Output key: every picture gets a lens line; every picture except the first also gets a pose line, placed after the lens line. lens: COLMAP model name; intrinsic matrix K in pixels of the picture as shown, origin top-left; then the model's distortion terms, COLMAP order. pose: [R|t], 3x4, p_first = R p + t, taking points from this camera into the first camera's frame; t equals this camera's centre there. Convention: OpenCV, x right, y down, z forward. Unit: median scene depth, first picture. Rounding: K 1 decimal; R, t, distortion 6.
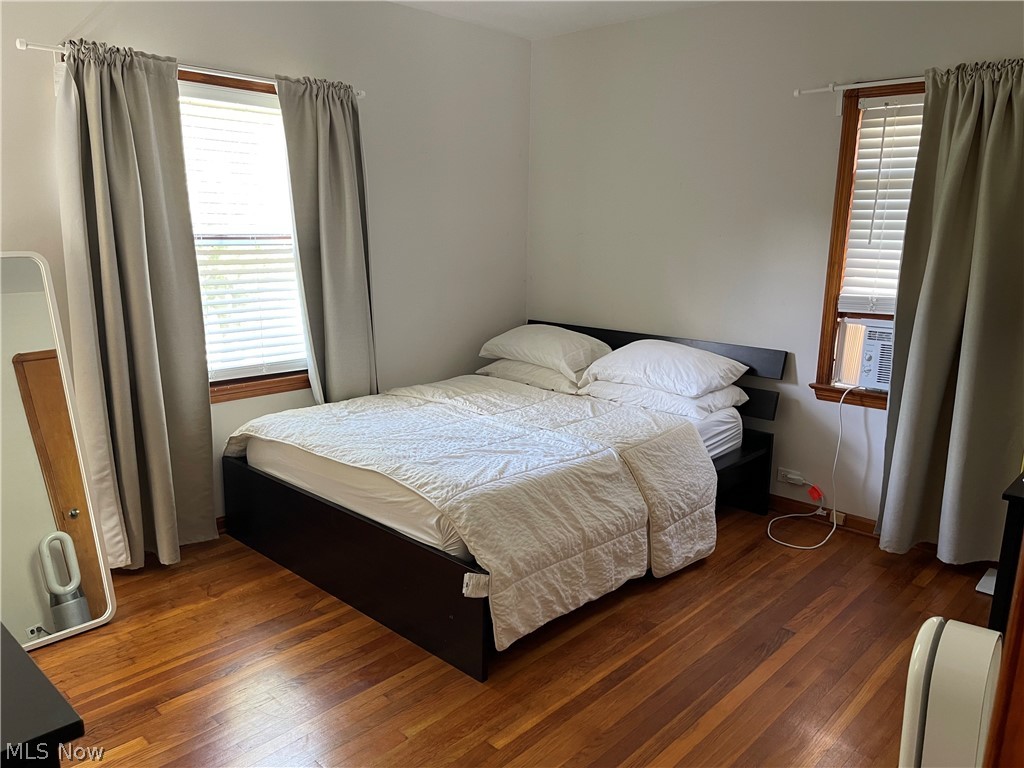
lens RADIAL K [[773.8, 0, 508.9], [0, 773.8, 386.0], [0, 0, 1]] dist [0.004661, -0.014272]
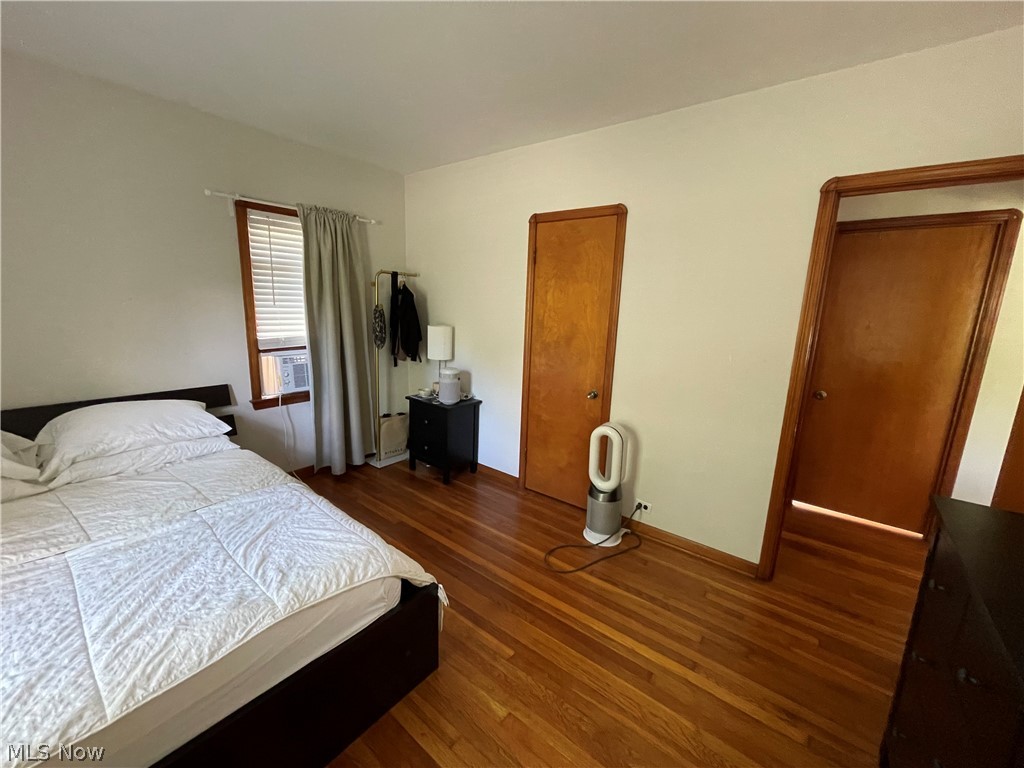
lens RADIAL K [[412.4, 0, 507.0], [0, 412.4, 380.5], [0, 0, 1]] dist [-0.000138, 0.000736]
pose [[-0.068674, -0.208908, 0.975521, -0.424339], [0.173988, 0.960336, 0.217905, -0.135338], [-0.982350, 0.184694, -0.029603, 0.581157]]
